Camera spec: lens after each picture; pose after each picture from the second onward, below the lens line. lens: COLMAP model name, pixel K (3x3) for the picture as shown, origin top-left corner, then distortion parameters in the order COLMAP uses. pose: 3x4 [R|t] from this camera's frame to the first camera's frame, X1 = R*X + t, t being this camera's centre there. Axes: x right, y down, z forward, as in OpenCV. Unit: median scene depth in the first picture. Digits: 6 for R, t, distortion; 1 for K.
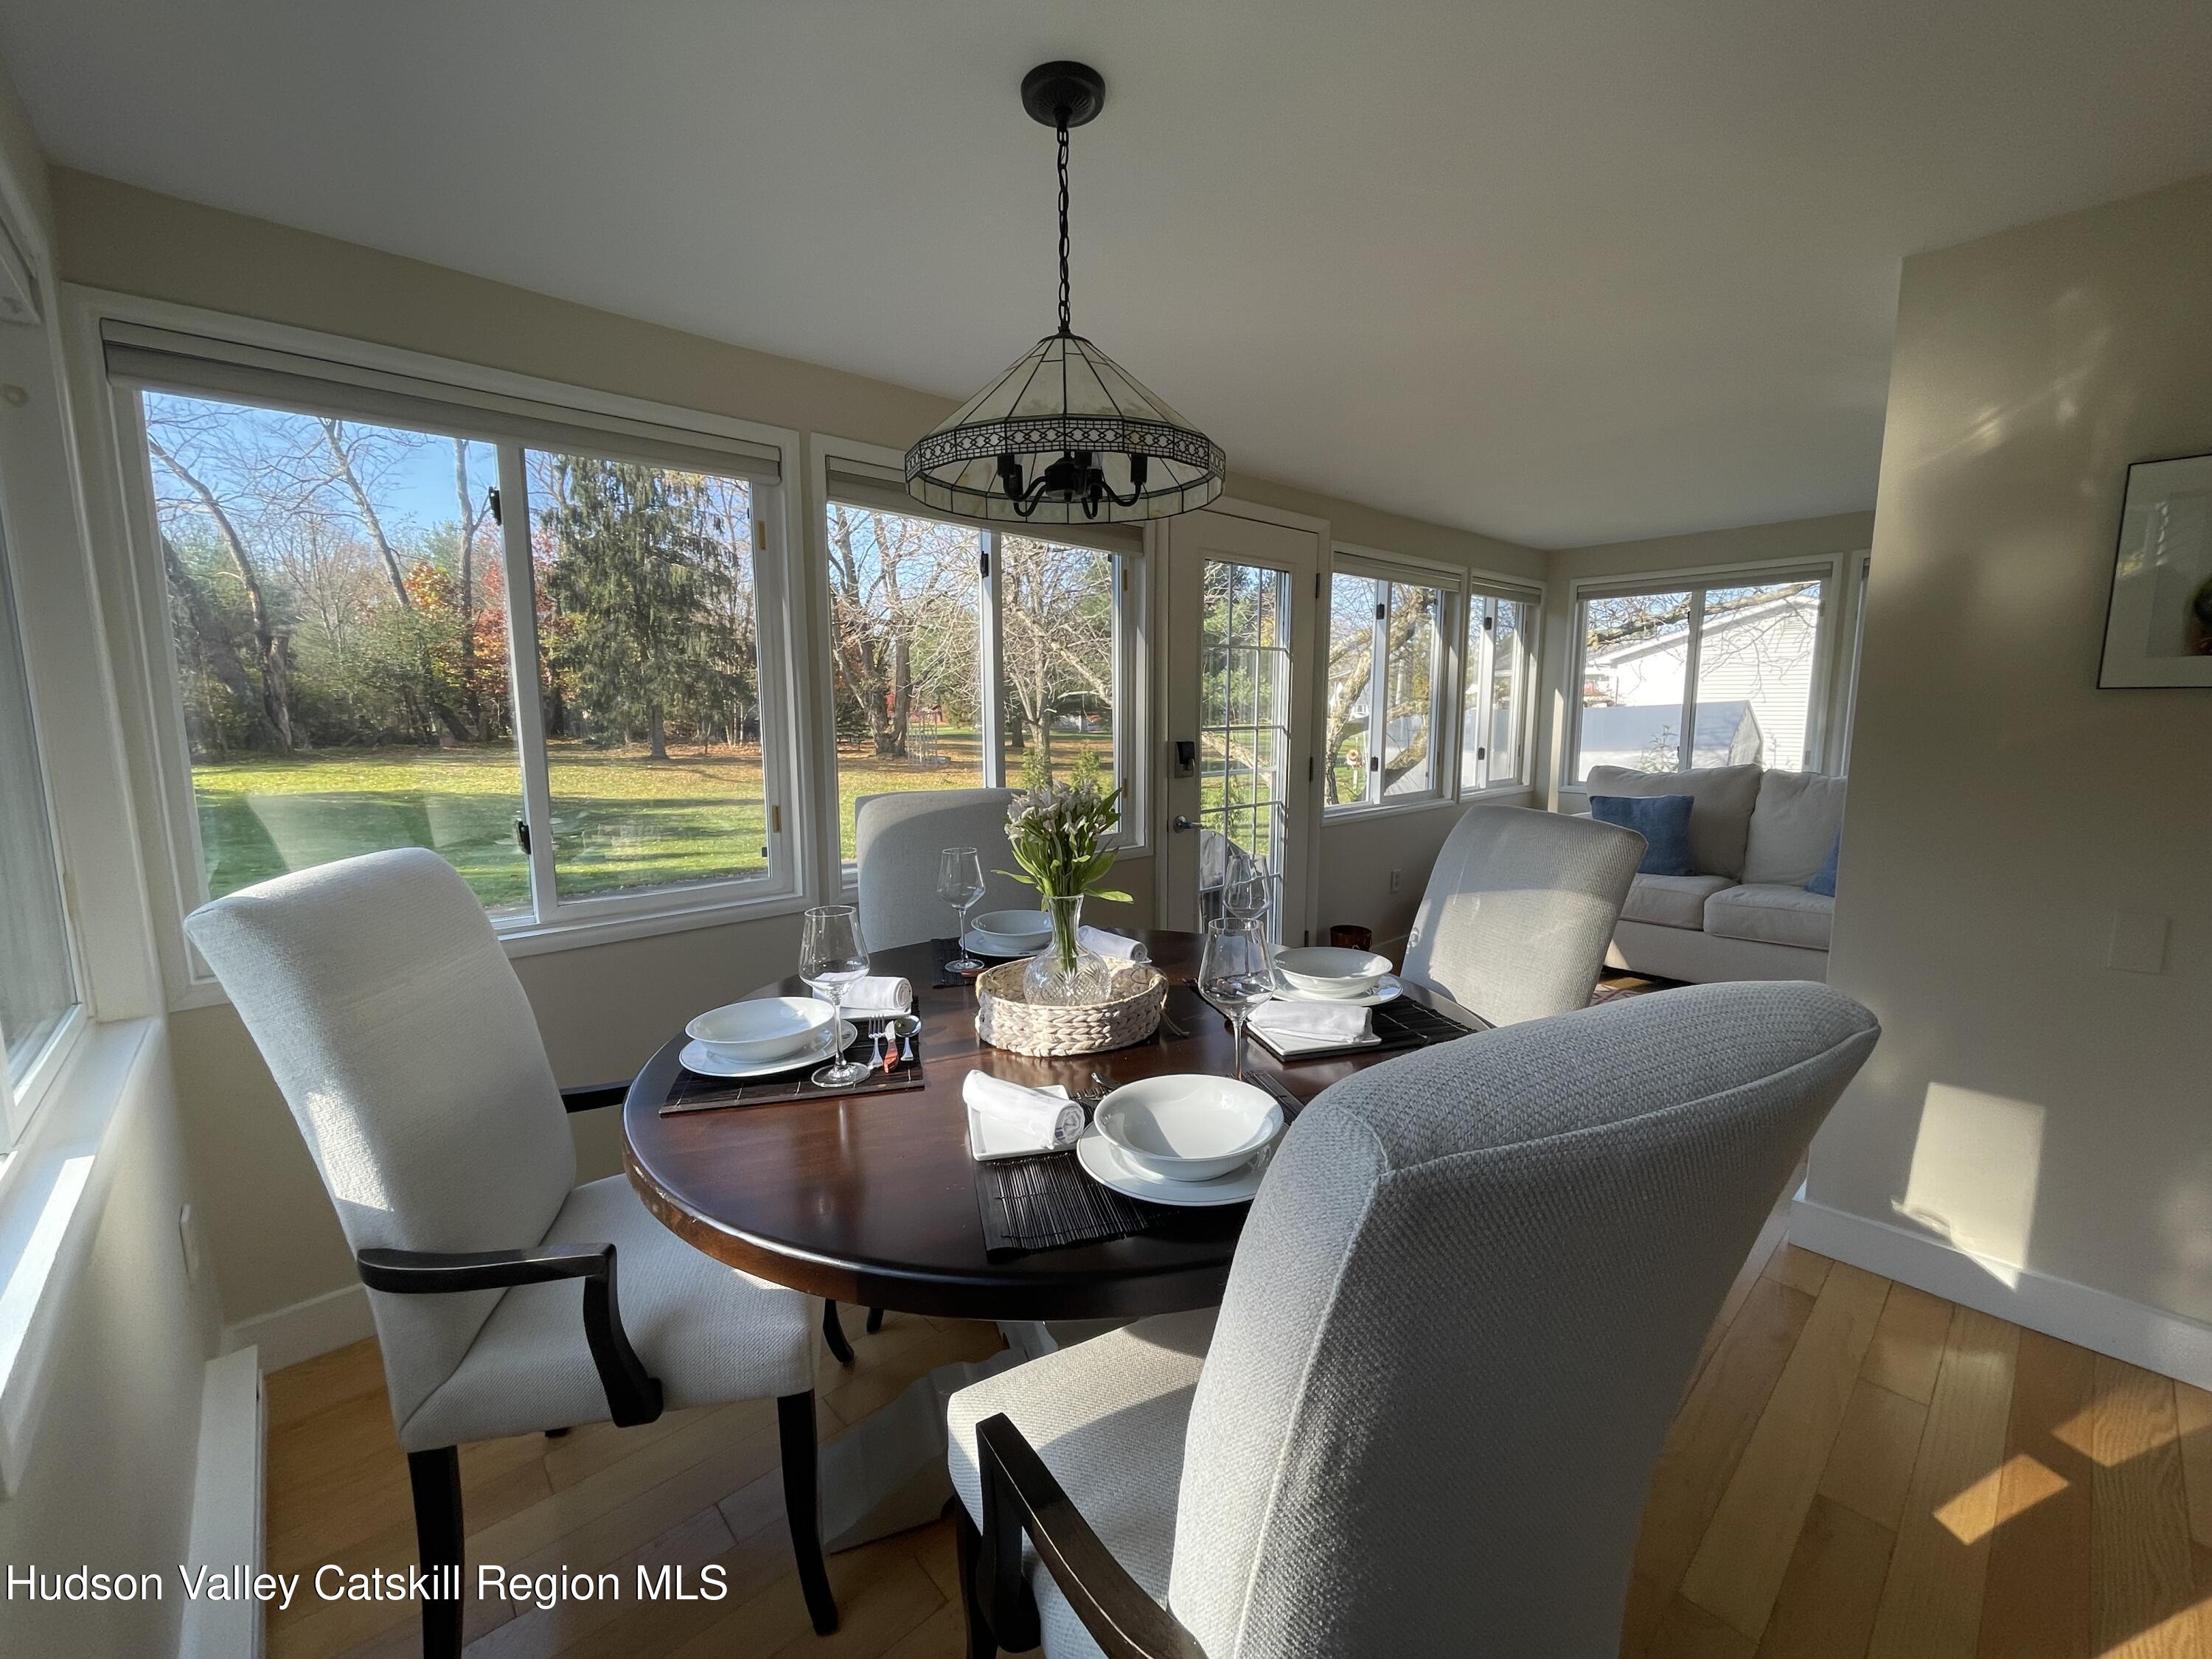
lens RADIAL K [[897.7, 0, 1109.5], [0, 897.7, 832.8], [0, 0, 1]] dist [-0.012541, 0.000115]
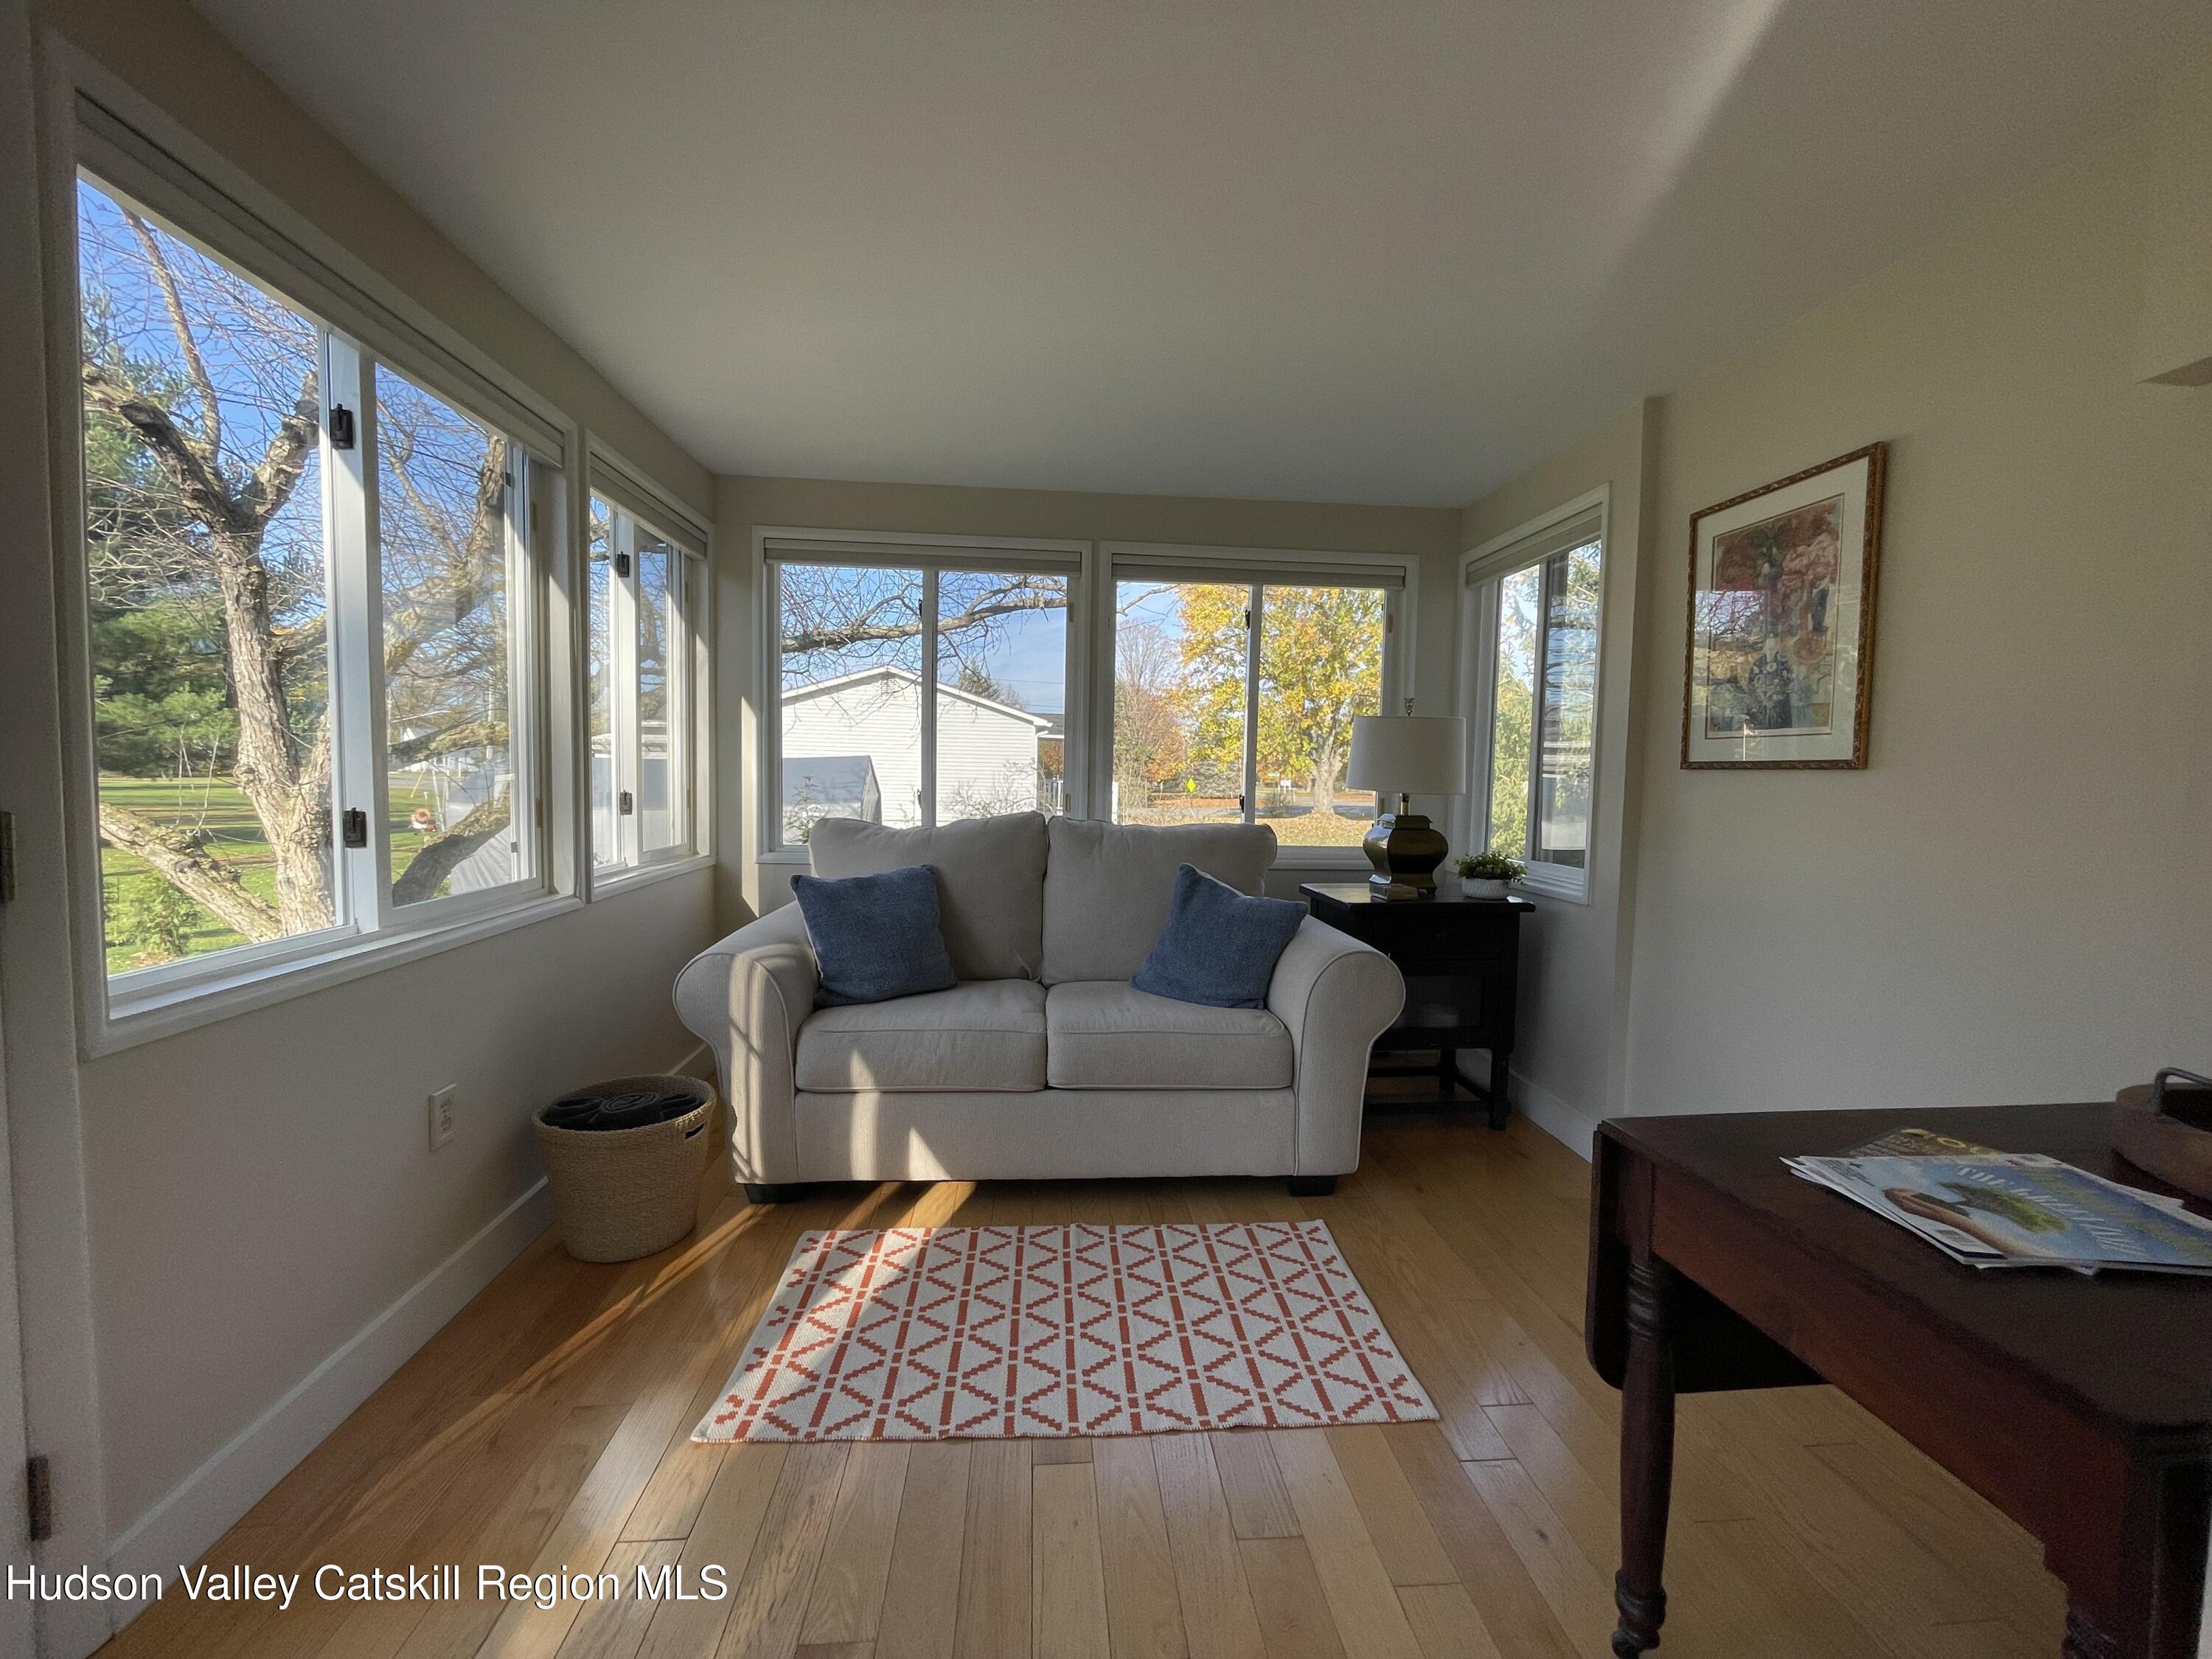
lens RADIAL K [[897.7, 0, 1112.4], [0, 897.7, 828.6], [0, 0, 1]] dist [-0.012541, 0.000115]
pose [[0.607881, -0.035711, 0.793225, 0.161779], [0.089848, 0.995666, -0.024030, -0.033067], [-0.788929, 0.085877, 0.608455, 0.434501]]
